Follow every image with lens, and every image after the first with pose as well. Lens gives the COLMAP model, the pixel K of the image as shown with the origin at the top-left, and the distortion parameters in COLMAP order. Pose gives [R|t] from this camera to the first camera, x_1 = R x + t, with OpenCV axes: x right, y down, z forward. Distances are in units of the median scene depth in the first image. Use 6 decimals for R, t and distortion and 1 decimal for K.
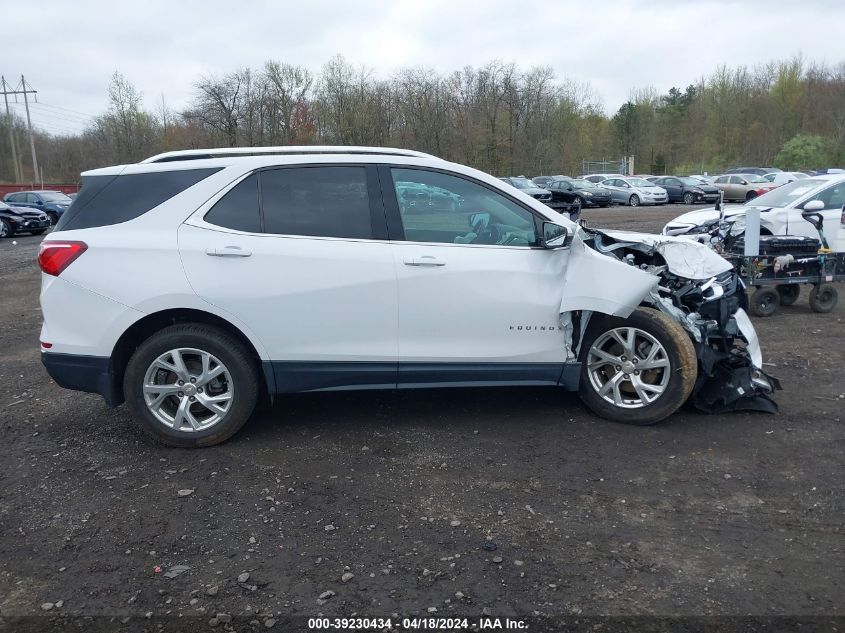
lens RADIAL K [[669.4, 0, 418.9], [0, 669.4, 313.6], [0, 0, 1]] dist [0.014297, -0.006713]
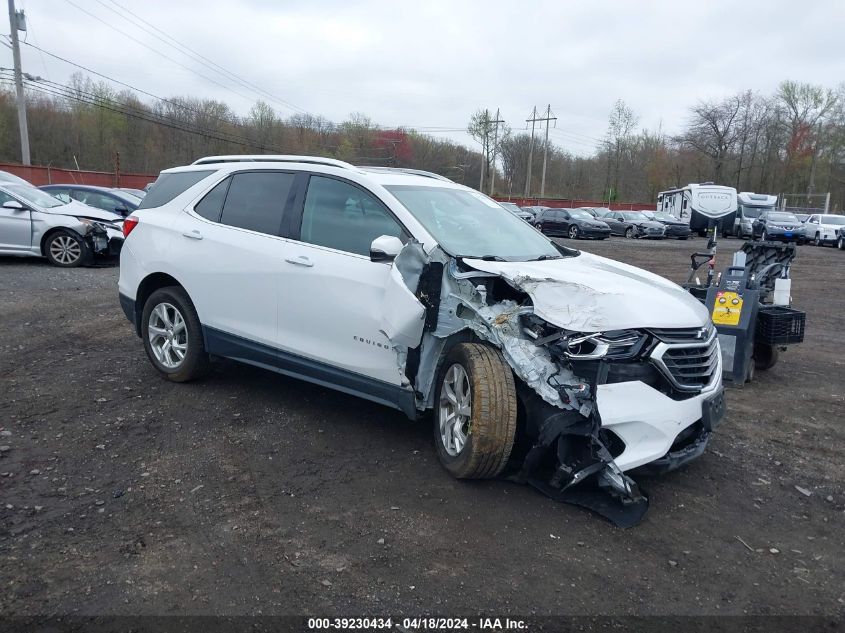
lens RADIAL K [[669.4, 0, 433.5], [0, 669.4, 303.3], [0, 0, 1]] dist [0.014297, -0.006713]
pose [[0.755300, 0.160516, -0.635419, 0.826189], [-0.190695, 0.981419, 0.021249, -0.070995], [0.627023, 0.105122, 0.771875, 0.285755]]
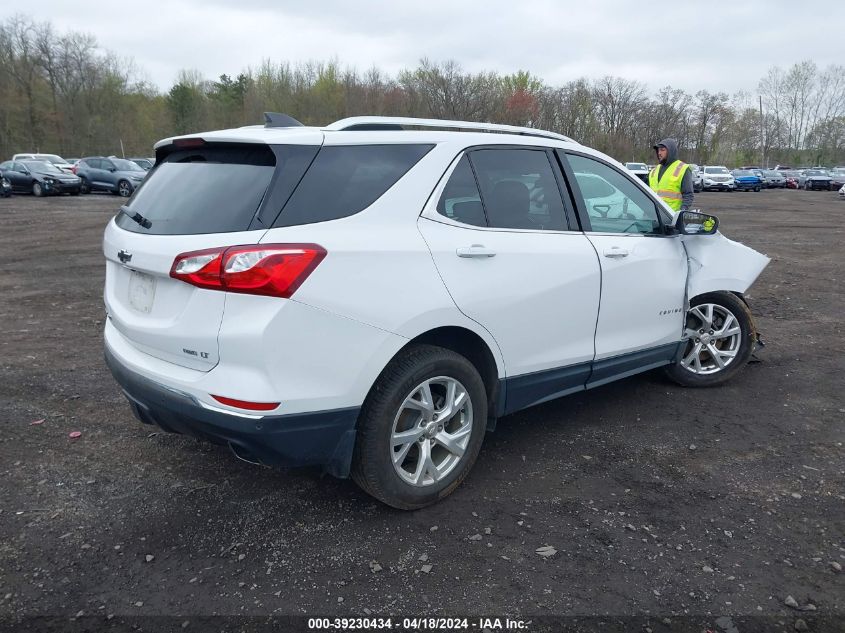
lens RADIAL K [[675.4, 0, 428.3], [0, 675.4, 317.3], [0, 0, 1]] dist [0.044024, -0.045542]
pose [[0.798431, -0.095950, 0.594392, -0.753640], [0.082571, 0.995342, 0.049759, -0.052969], [-0.596398, 0.009351, 0.802634, 0.353379]]
